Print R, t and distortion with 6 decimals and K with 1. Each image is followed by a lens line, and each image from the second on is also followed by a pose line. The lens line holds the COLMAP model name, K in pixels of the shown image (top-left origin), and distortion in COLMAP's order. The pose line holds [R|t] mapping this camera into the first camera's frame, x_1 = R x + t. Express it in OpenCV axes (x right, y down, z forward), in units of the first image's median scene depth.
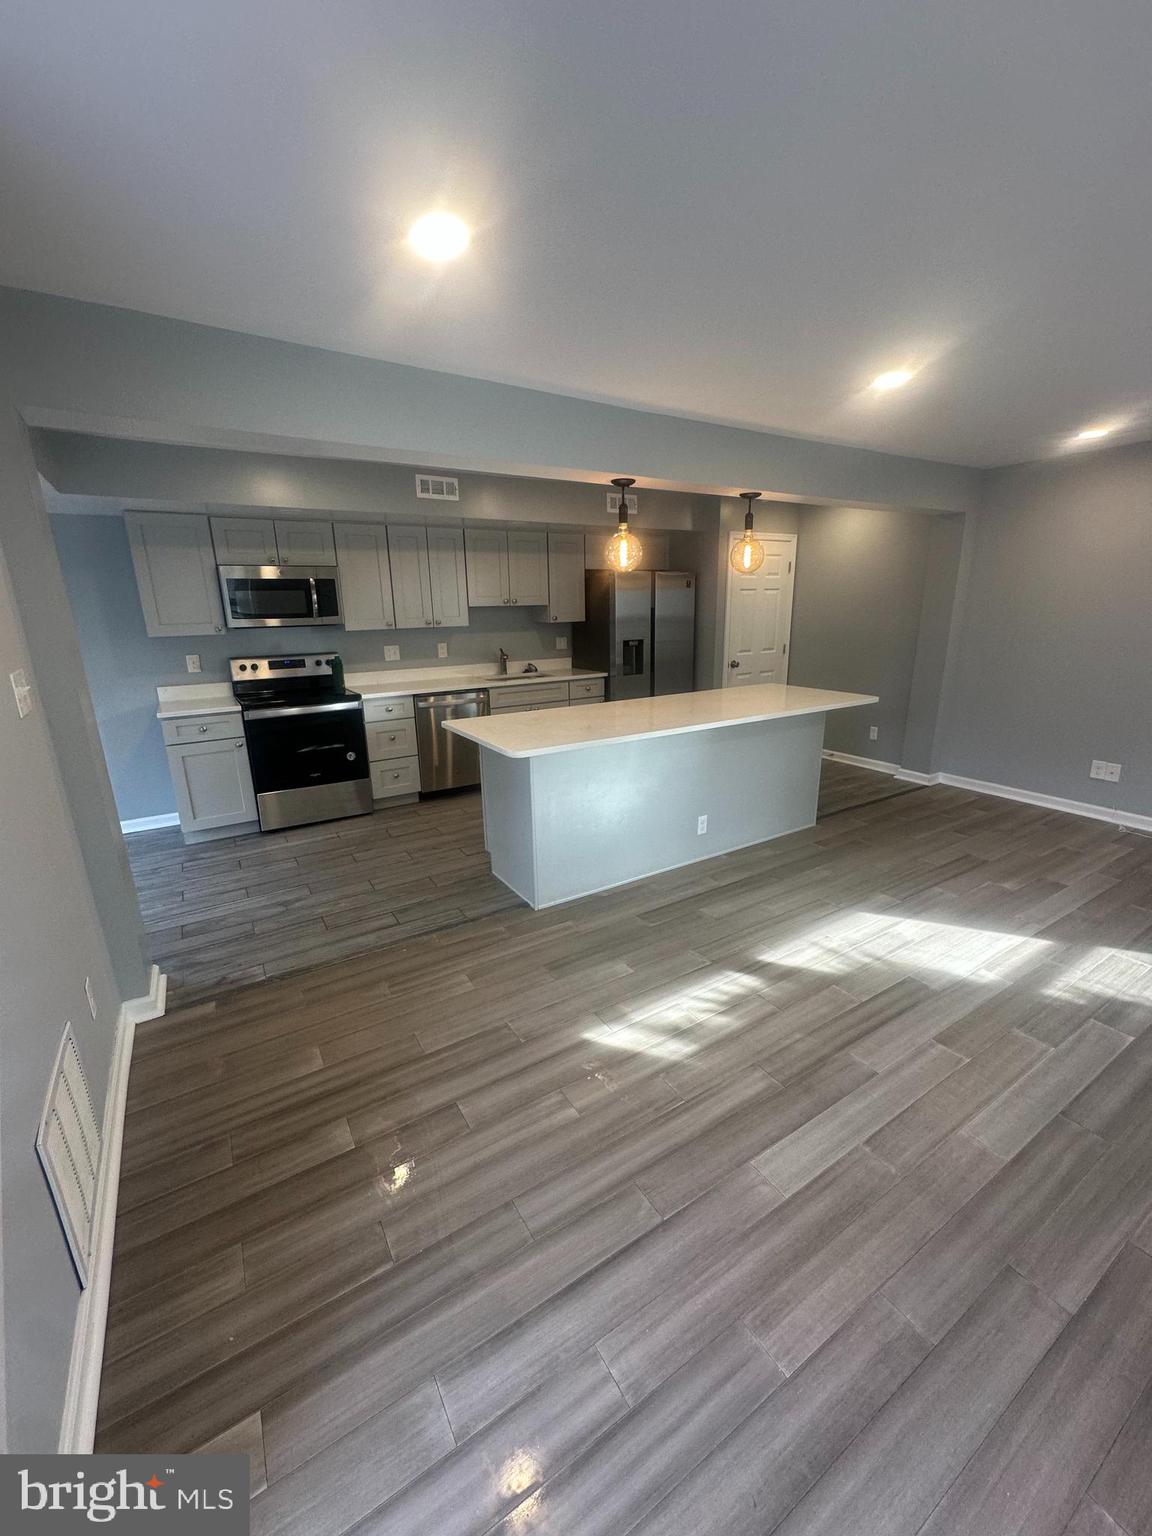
lens RADIAL K [[610.4, 0, 579.2], [0, 610.4, 767.0], [0, 0, 1]] dist [-0.005258, -0.000153]
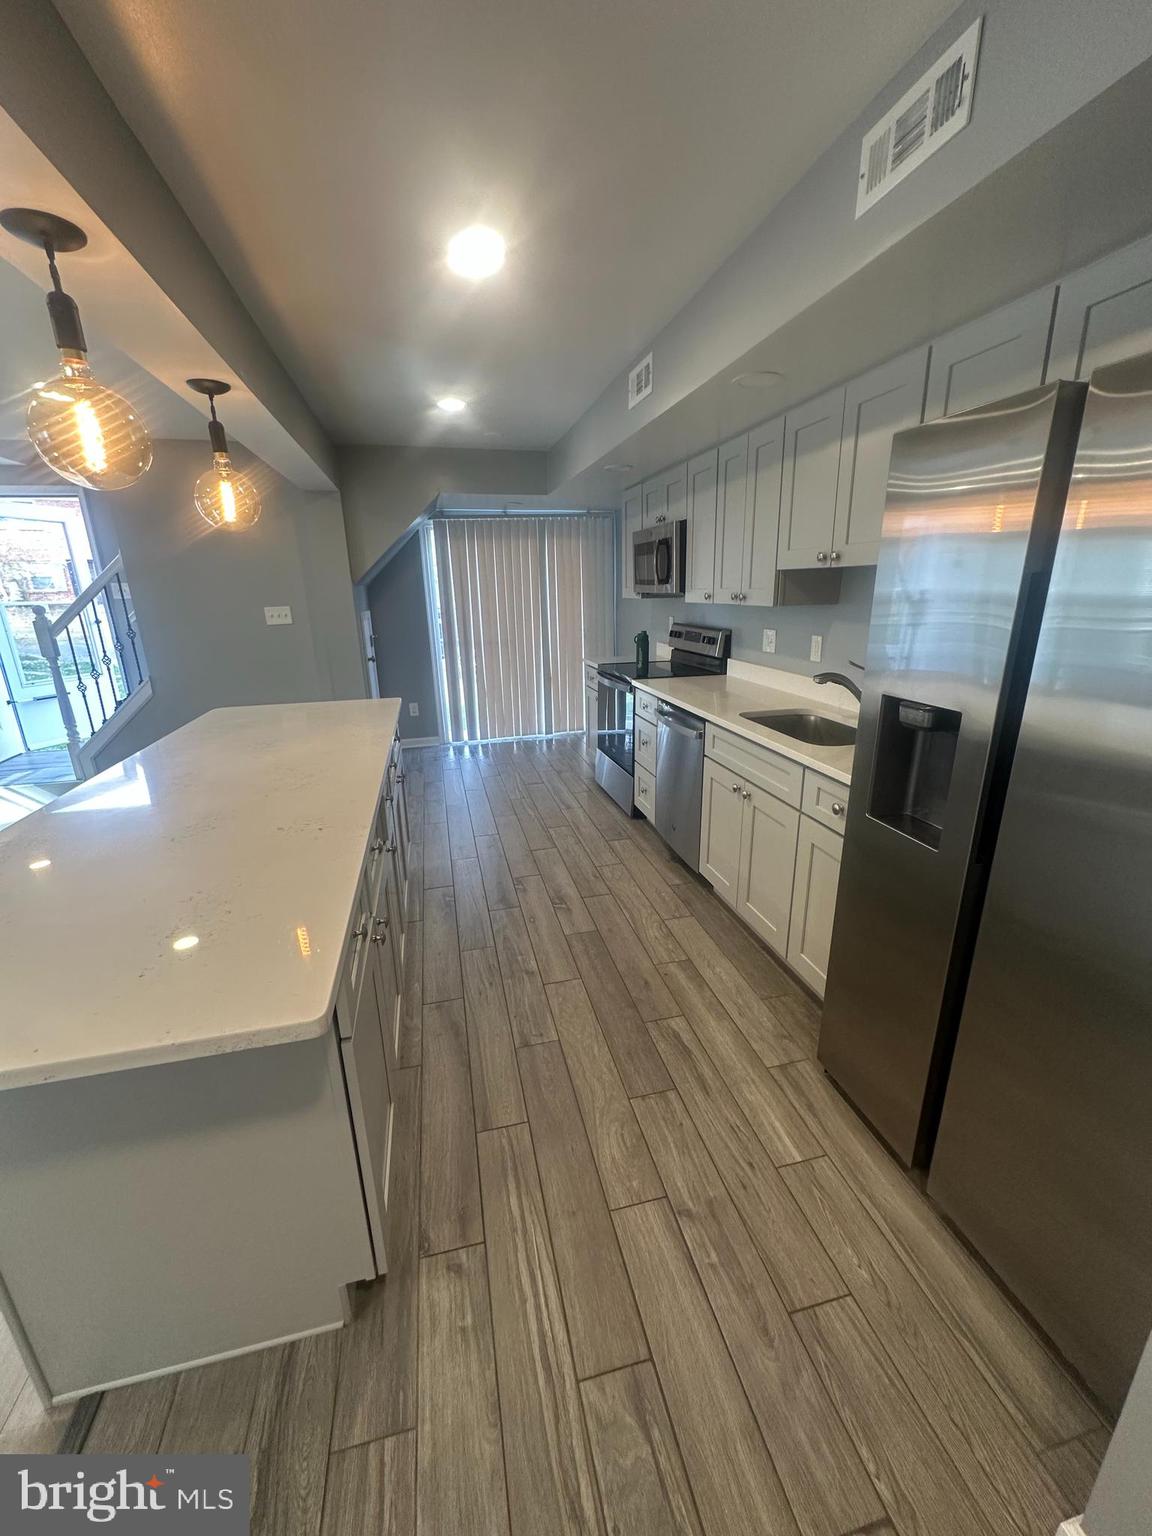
lens RADIAL K [[612.1, 0, 578.0], [0, 612.1, 768.7], [0, 0, 1]] dist [0.000554, -0.000561]
pose [[-0.318853, 0.298167, -0.899683, 0.550272], [-0.219175, 0.900305, 0.376051, -0.369697], [0.922114, 0.317093, -0.221714, 1.387821]]
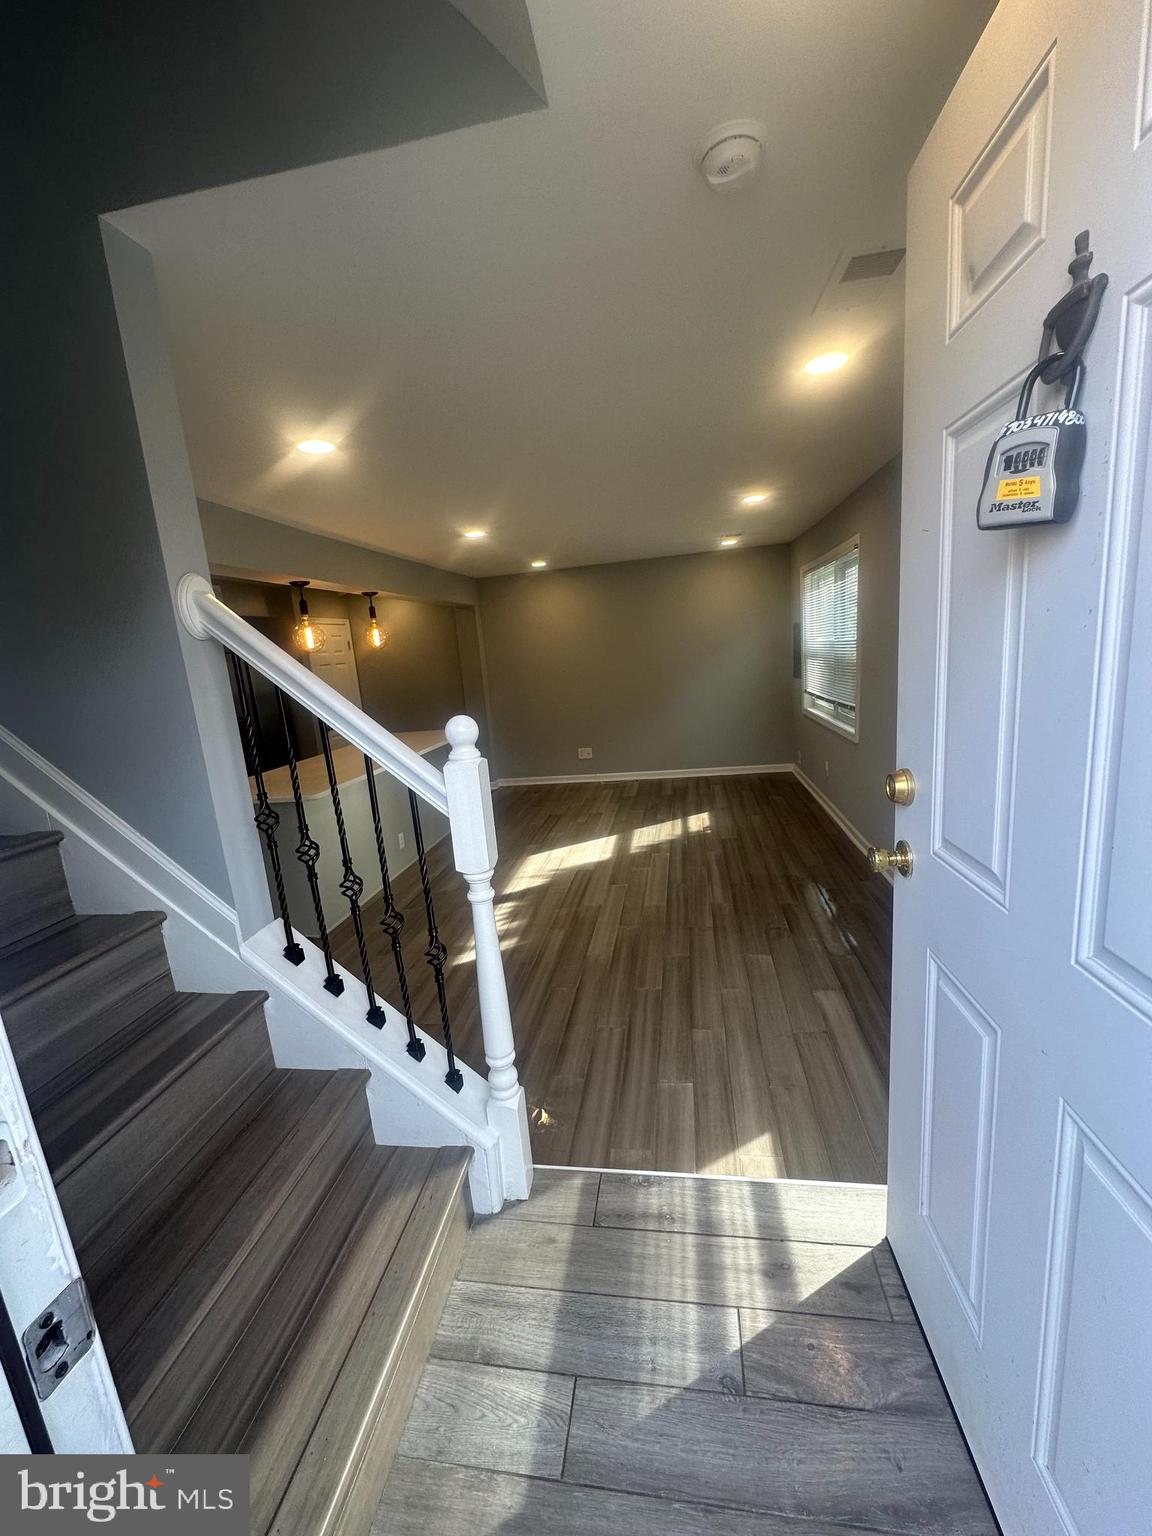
lens RADIAL K [[612.1, 0, 578.0], [0, 612.1, 768.7], [0, 0, 1]] dist [0.000554, -0.000561]
pose [[0.658958, -0.185240, 0.729014, -0.462838], [0.267830, 0.963462, 0.002720, 0.044640], [-0.702881, 0.193459, 0.684494, -0.168151]]
